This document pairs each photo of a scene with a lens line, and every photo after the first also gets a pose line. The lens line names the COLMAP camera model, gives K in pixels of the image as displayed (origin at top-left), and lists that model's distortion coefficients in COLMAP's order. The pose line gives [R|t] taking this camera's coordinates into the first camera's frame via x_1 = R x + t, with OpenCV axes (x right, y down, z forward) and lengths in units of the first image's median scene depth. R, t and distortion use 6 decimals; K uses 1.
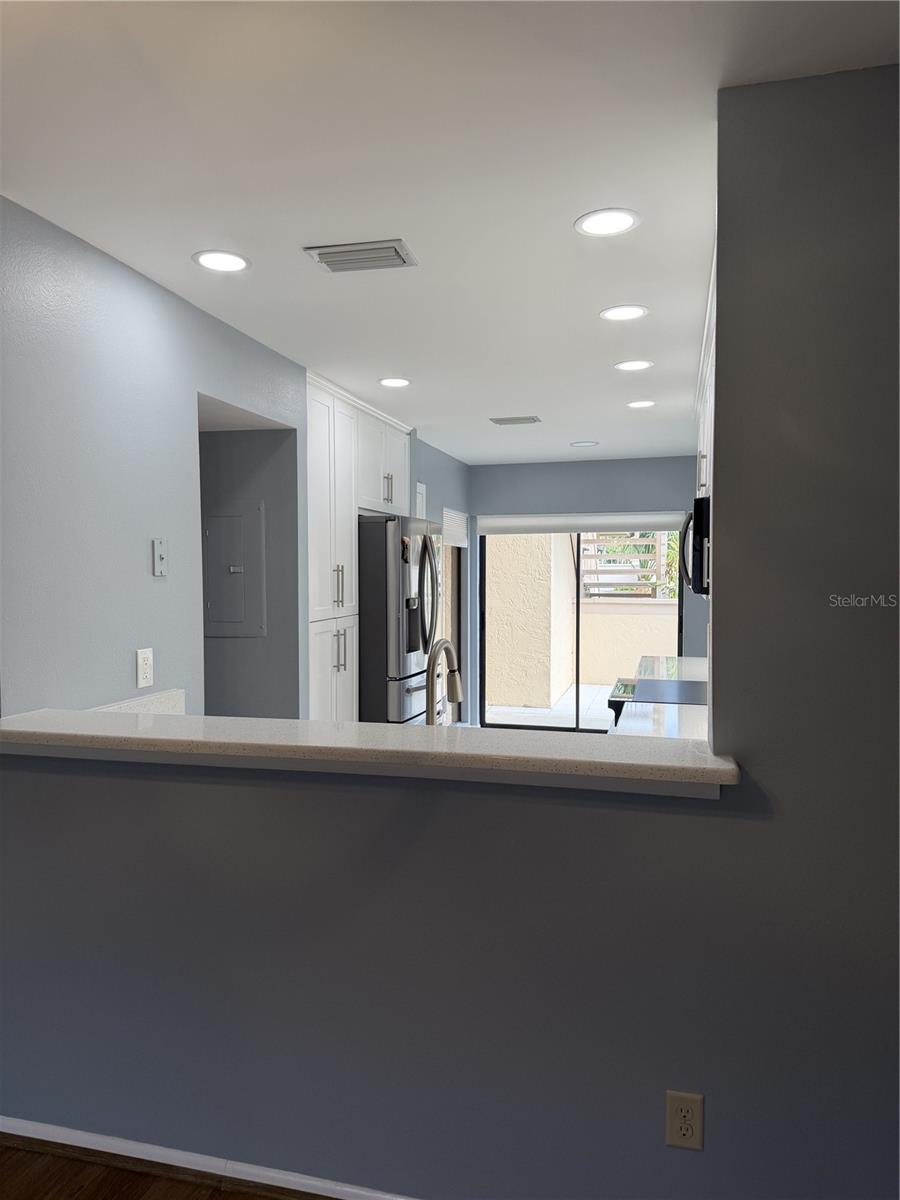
lens RADIAL K [[829.3, 0, 436.3], [0, 829.3, 602.7], [0, 0, 1]] dist [0.076009, 0.000350]
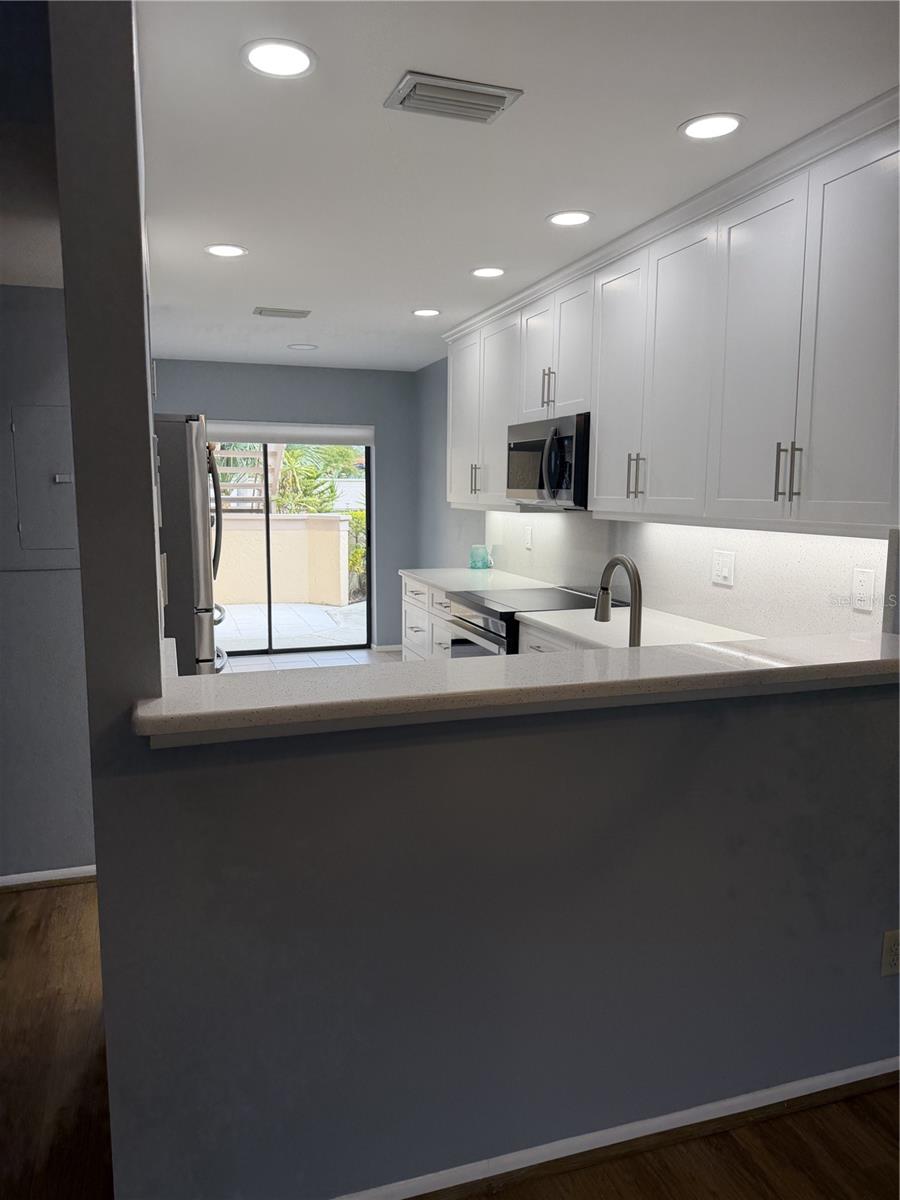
lens RADIAL K [[840.6, 0, 450.0], [0, 840.6, 600.0], [0, 0, 1]] dist [0.037635, -0.045523]
pose [[0.835074, -0.069817, 0.545690, -0.277608], [0.016854, 0.994696, 0.101472, -0.002044], [-0.549880, -0.075539, 0.831821, 0.125617]]
